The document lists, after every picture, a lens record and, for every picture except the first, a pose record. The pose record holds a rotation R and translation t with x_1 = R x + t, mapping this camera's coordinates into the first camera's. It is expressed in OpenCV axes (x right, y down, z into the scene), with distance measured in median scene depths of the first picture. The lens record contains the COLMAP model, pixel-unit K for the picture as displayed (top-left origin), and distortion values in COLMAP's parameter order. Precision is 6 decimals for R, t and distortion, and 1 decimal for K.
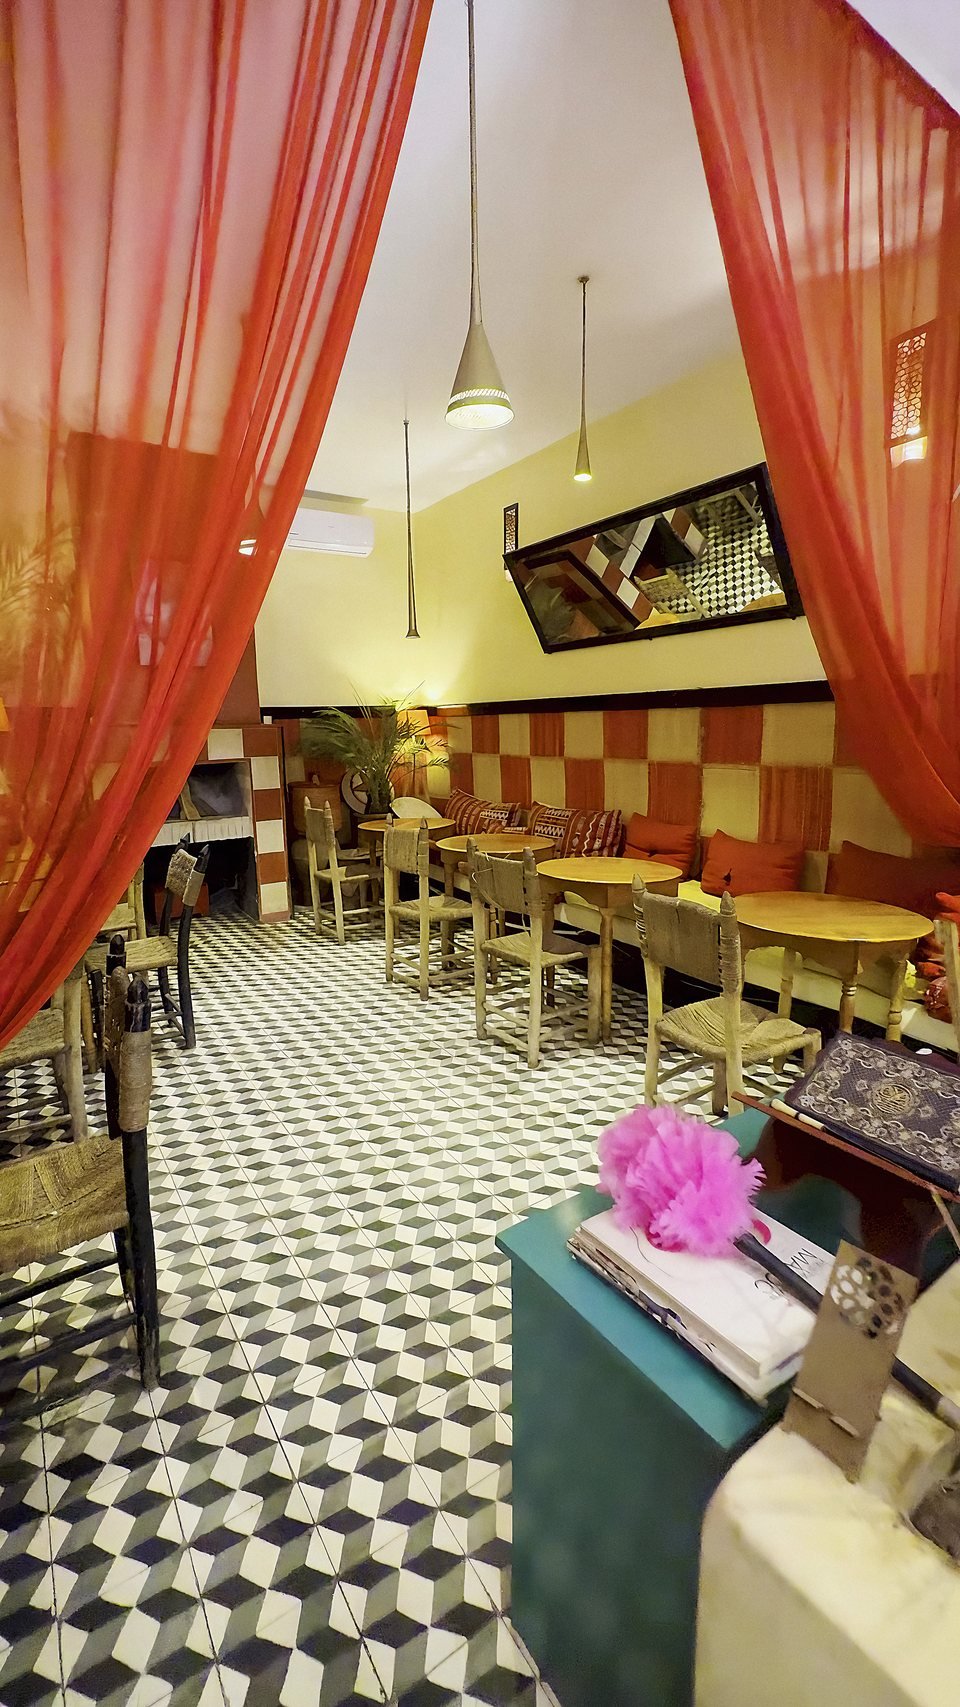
lens RADIAL K [[799.5, 0, 480.0], [0, 799.5, 853.5], [0, 0, 1]] dist [0.001054, -0.000371]
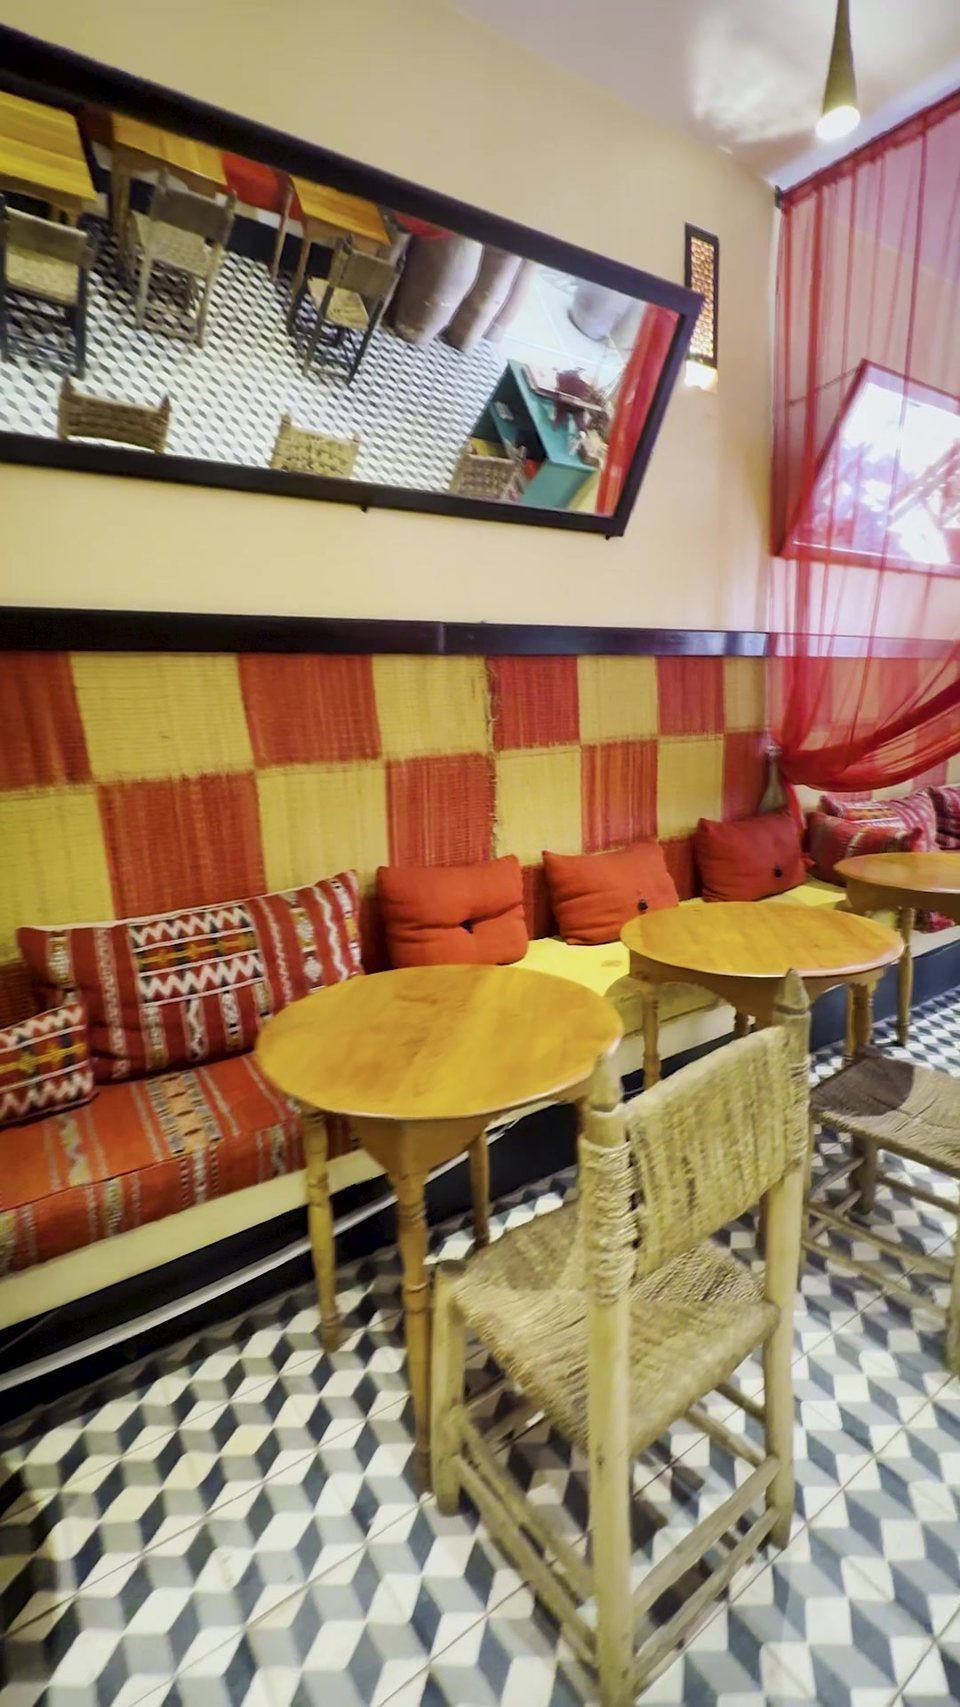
lens RADIAL K [[799.5, 0, 480.0], [0, 799.5, 853.5], [0, 0, 1]] dist [0.001054, -0.000371]
pose [[0.013613, -0.163143, 0.986509, -0.249390], [0.200360, 0.967035, 0.157158, -0.107078], [-0.979628, 0.195517, 0.045851, 0.794554]]
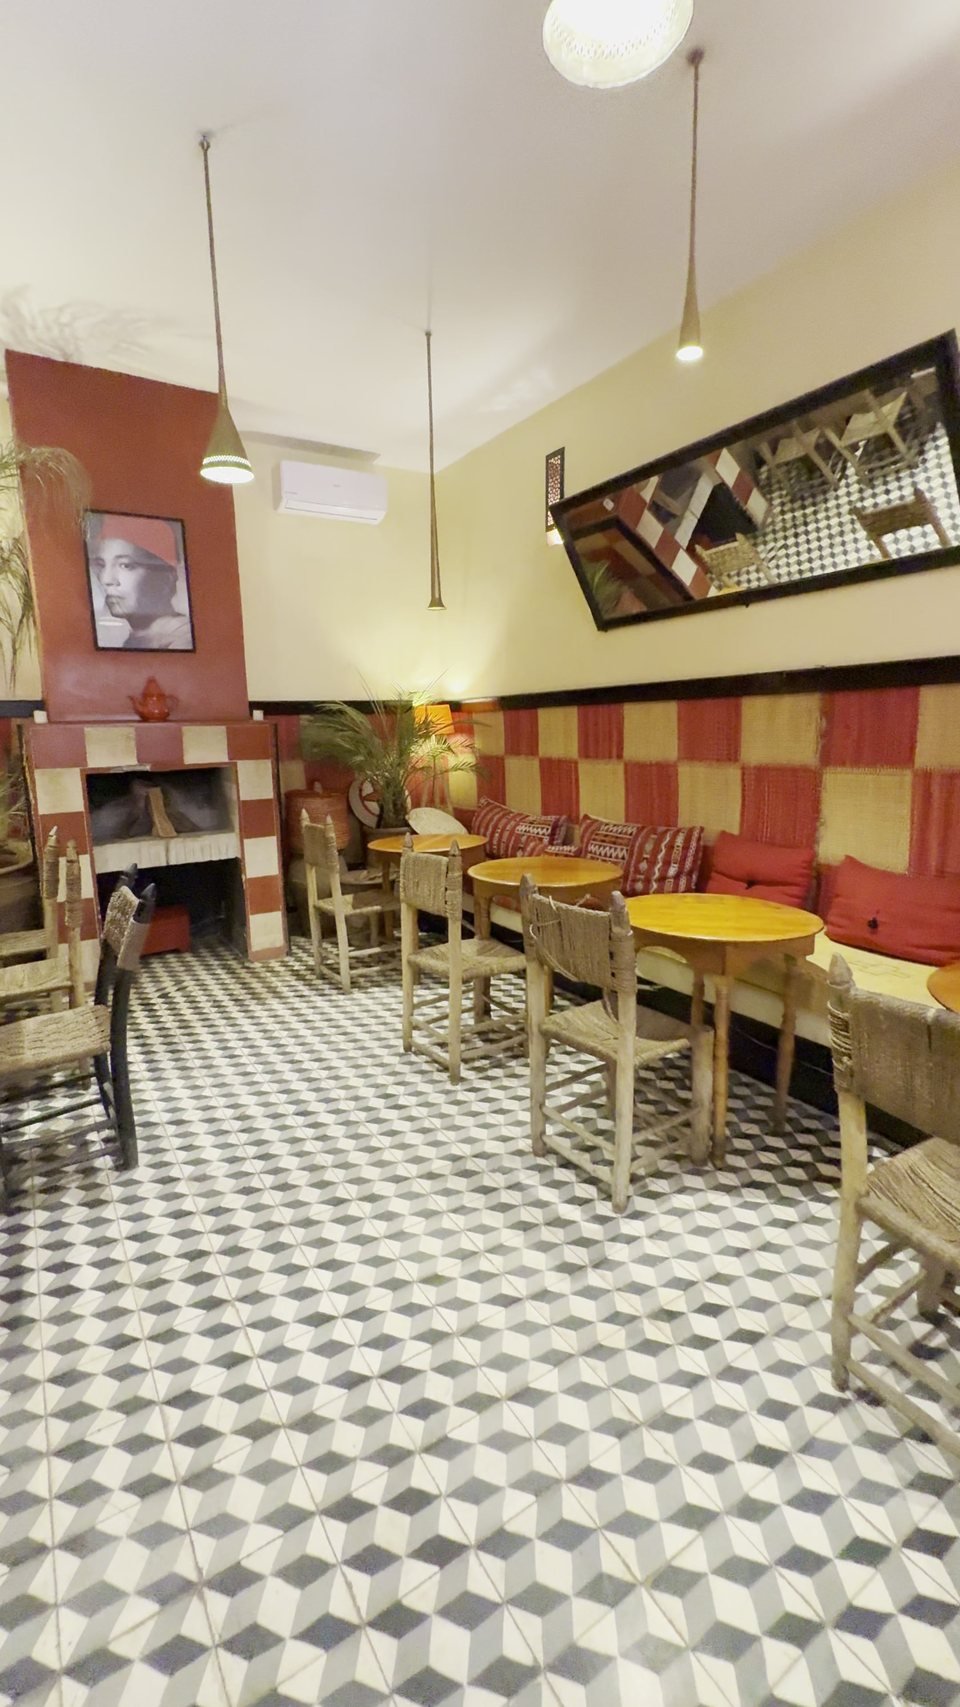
lens RADIAL K [[799.5, 0, 480.0], [0, 799.5, 853.5], [0, 0, 1]] dist [0.001054, -0.000371]
pose [[0.999885, -0.000837, -0.015112, -0.026224], [0.000755, 0.999985, -0.005483, -0.021249], [0.015116, 0.005471, 0.999871, 0.190305]]
